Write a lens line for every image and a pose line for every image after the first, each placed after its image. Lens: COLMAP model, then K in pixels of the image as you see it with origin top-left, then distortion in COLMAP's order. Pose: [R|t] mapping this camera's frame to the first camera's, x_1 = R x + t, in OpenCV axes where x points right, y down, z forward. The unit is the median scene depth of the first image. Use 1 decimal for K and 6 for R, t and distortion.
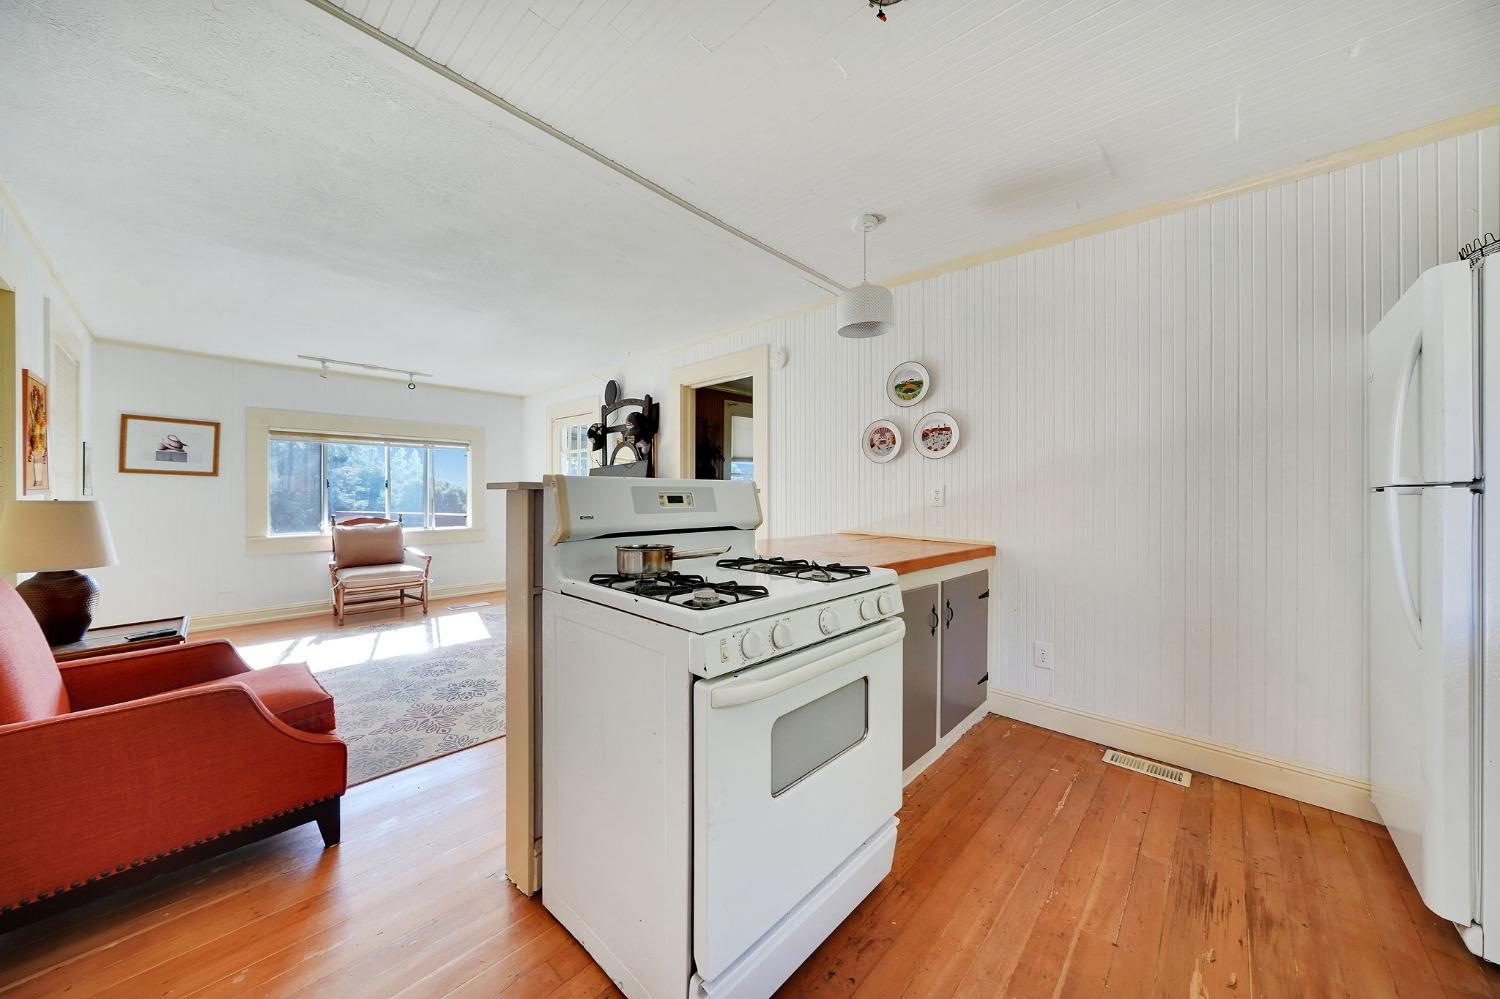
lens RADIAL K [[531.8, 0, 747.8], [0, 531.8, 507.2], [0, 0, 1]] dist [0.000058, 0.000025]
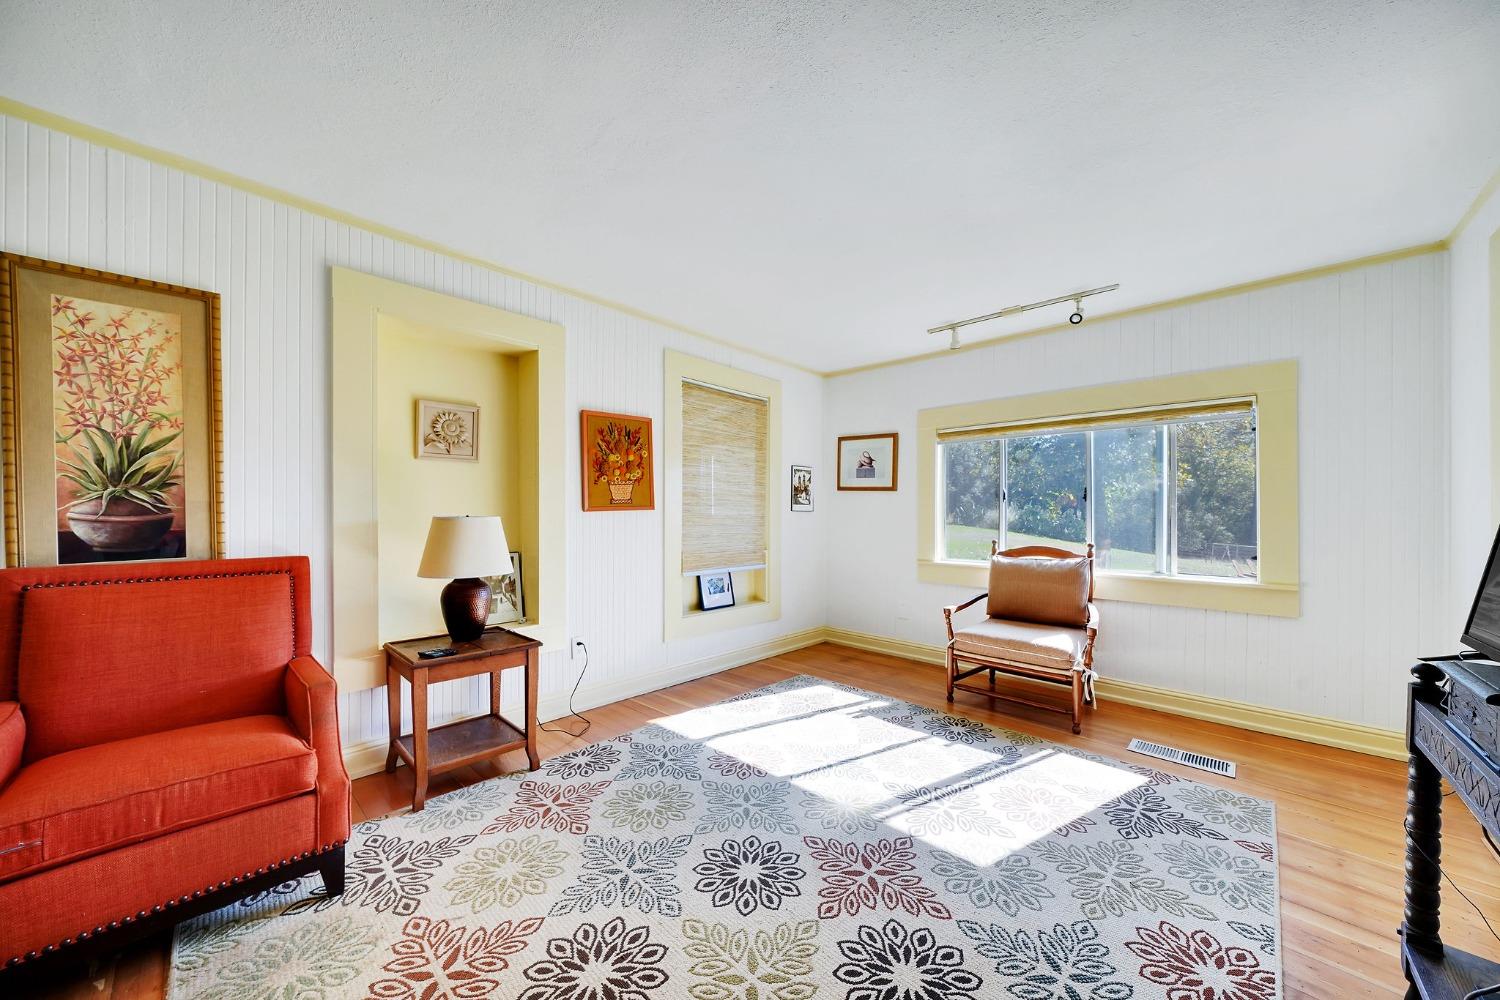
lens RADIAL K [[531.8, 0, 747.8], [0, 531.8, 507.7], [0, 0, 1]] dist [0.000058, 0.000025]
pose [[-0.017875, -0.001020, -0.999840, -0.059717], [-0.022841, 0.999739, -0.000612, -0.019476], [0.999579, 0.022826, -0.017893, 0.649724]]
